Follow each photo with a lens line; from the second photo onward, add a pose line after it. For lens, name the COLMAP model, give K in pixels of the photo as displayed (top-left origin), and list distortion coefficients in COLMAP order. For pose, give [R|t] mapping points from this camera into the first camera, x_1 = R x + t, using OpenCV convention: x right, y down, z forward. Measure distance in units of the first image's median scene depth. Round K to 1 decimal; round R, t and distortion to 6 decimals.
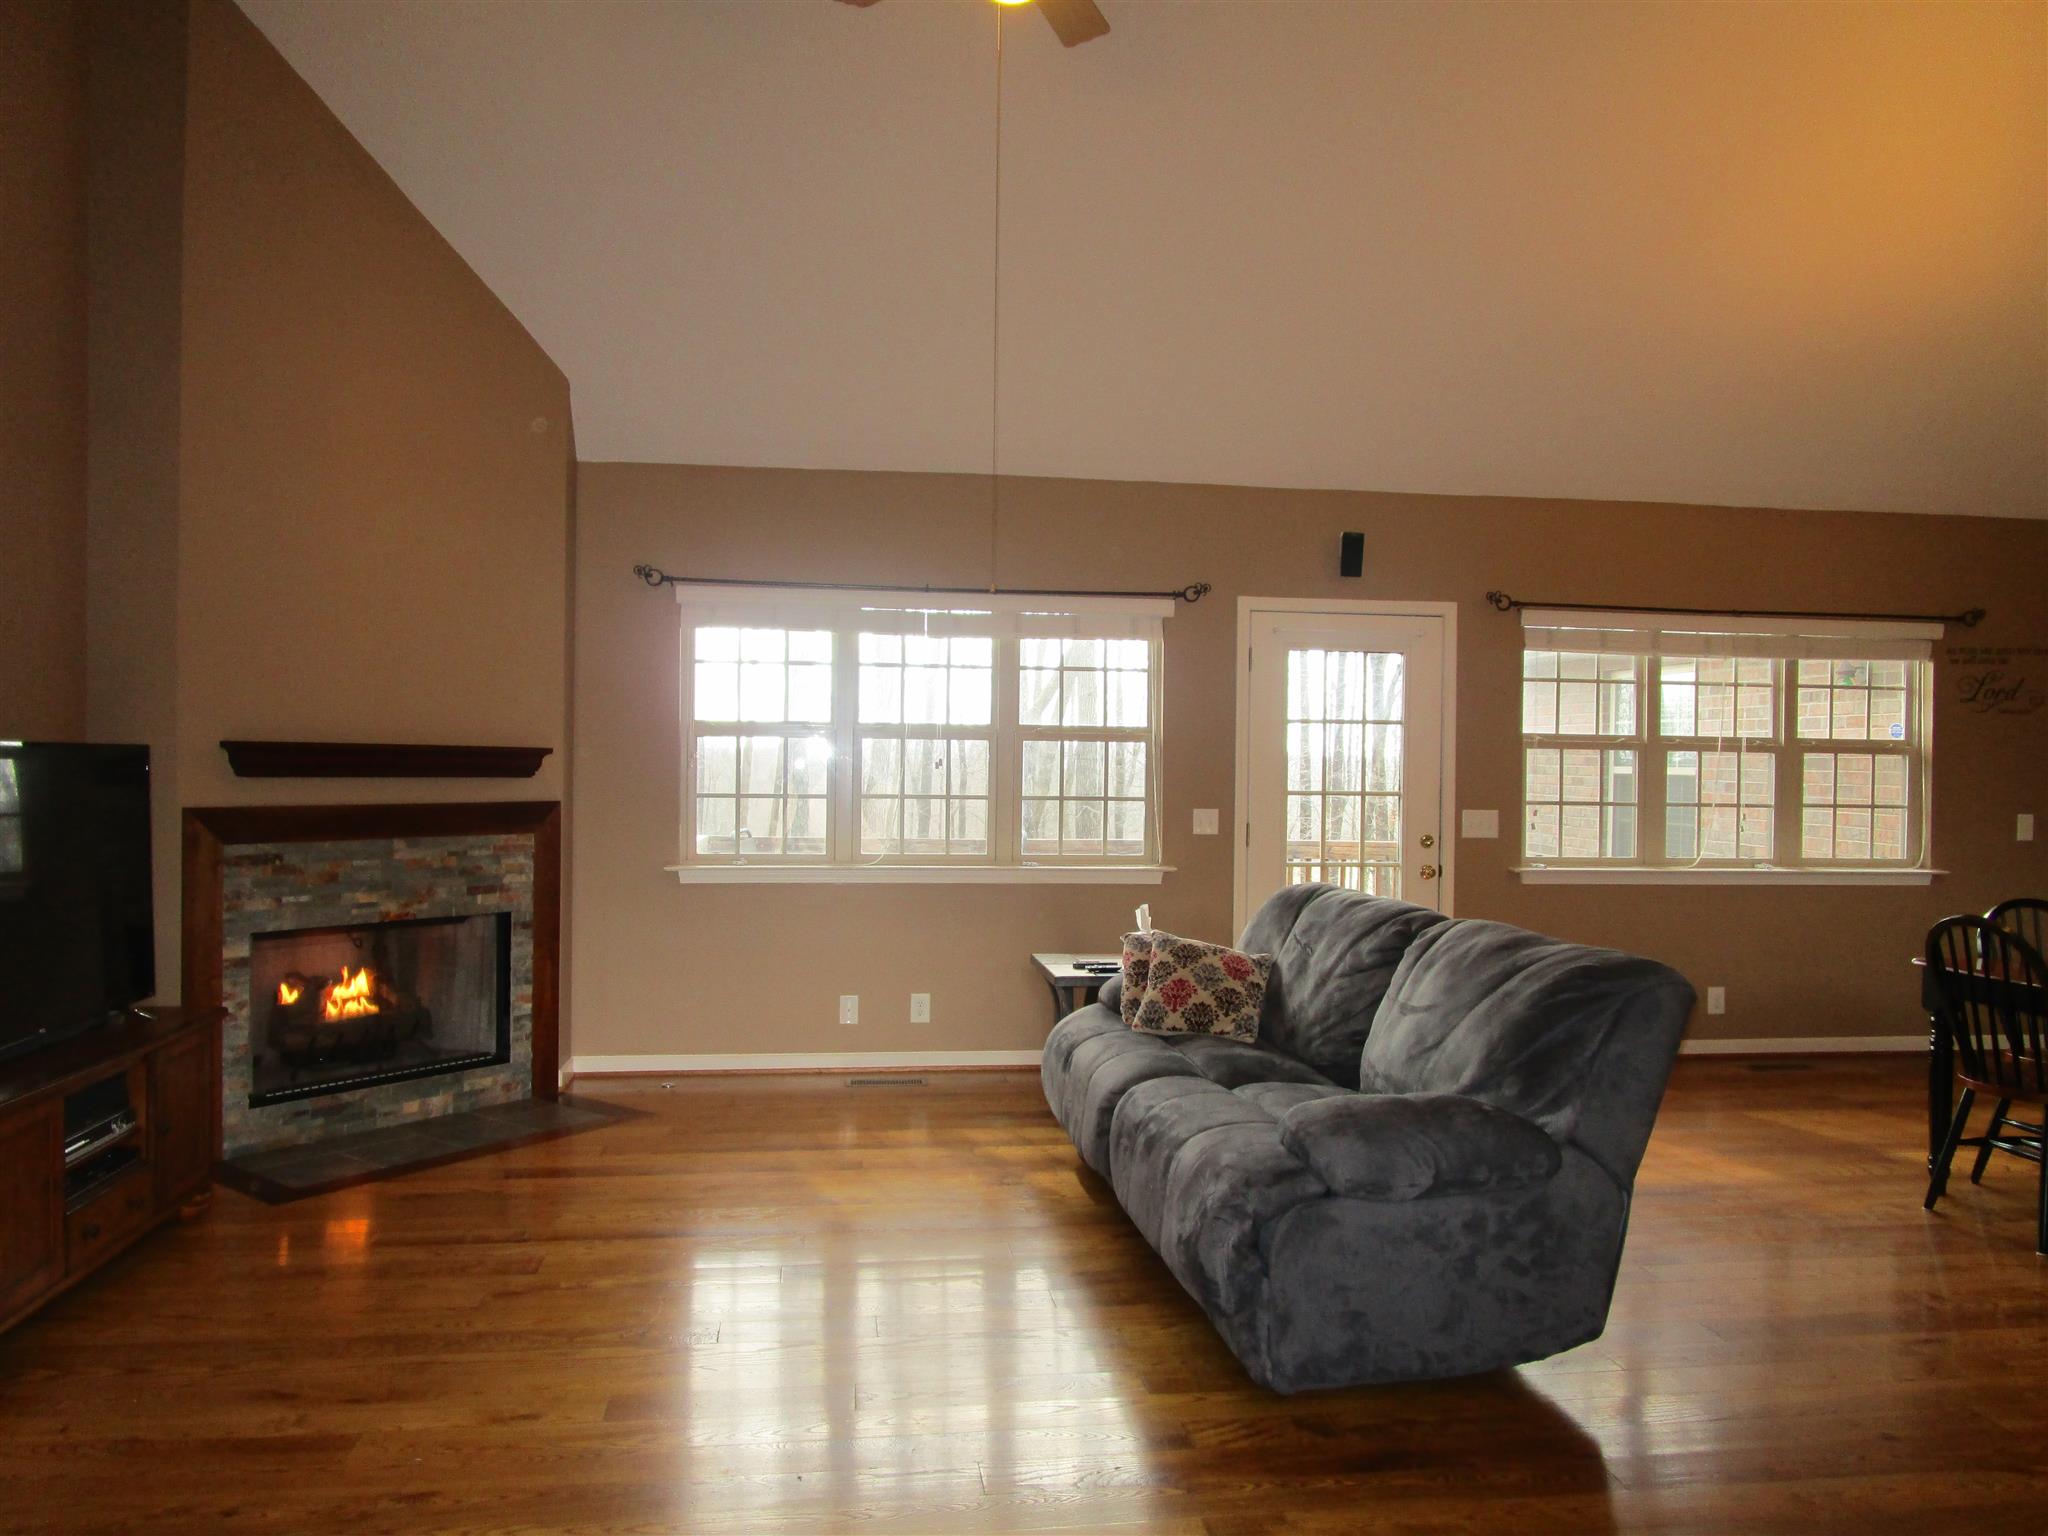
lens RADIAL K [[1519.4, 0, 1024.0], [0, 1519.4, 768.0], [0, 0, 1]] dist [0.000566, -0.001698]
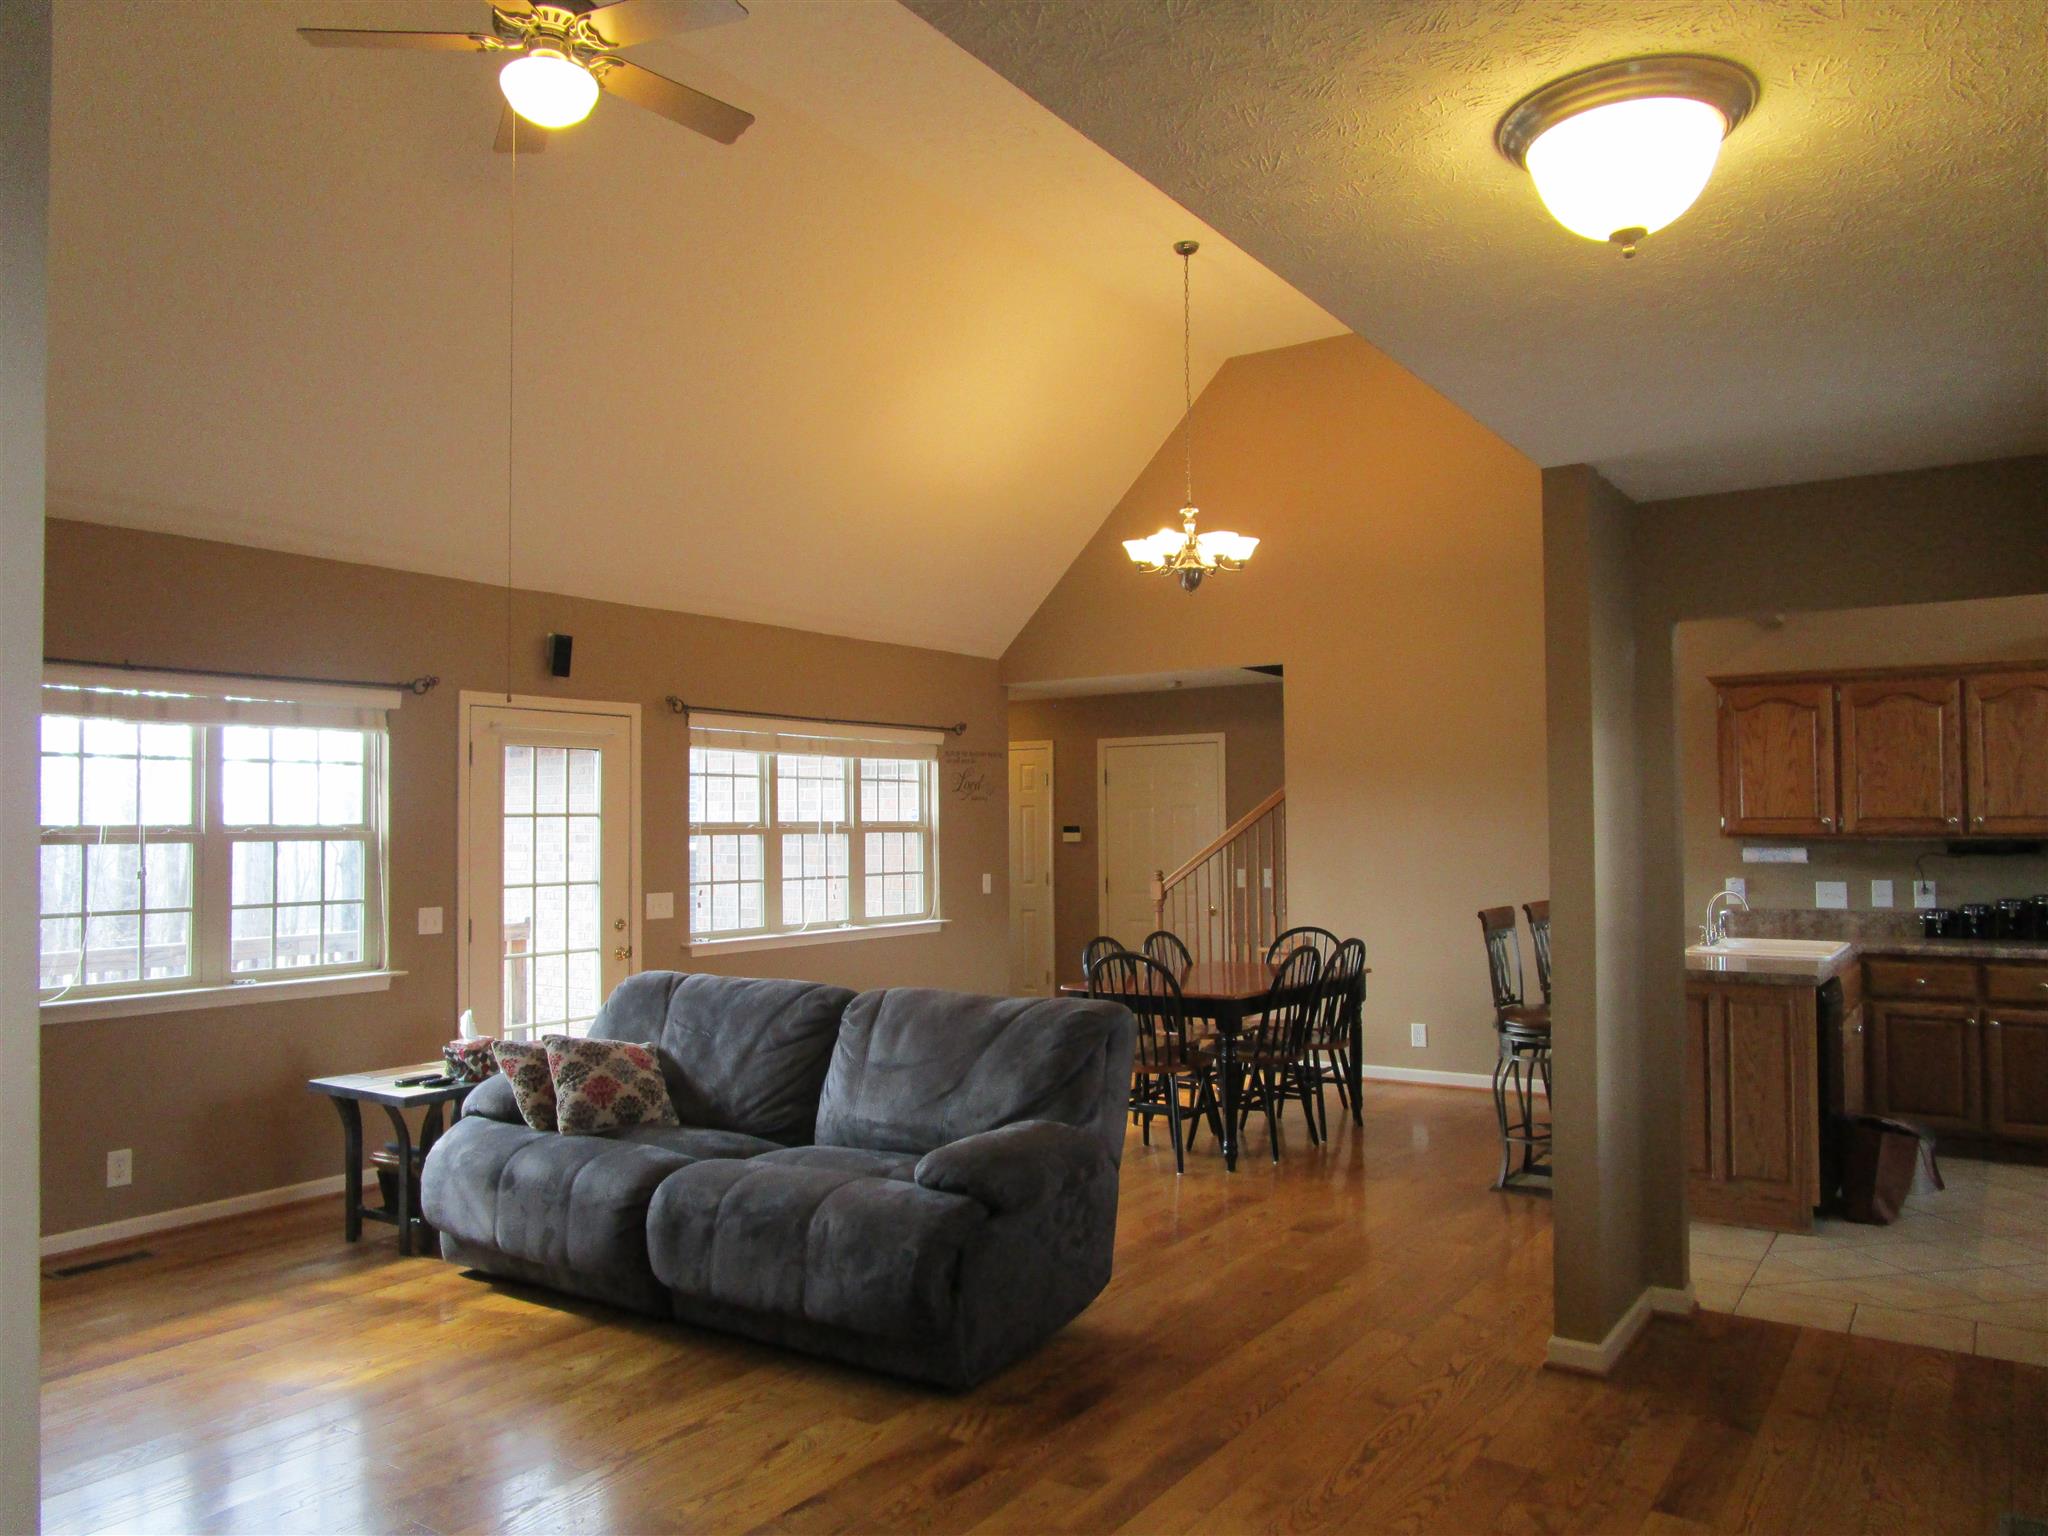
lens RADIAL K [[1519.4, 0, 1024.0], [0, 1519.4, 768.0], [0, 0, 1]] dist [0.000566, -0.001698]
pose [[0.672967, 0.006690, 0.739642, -0.338891], [0.023557, 0.999258, -0.030472, -0.023237], [-0.739297, 0.037930, 0.672311, 0.062191]]
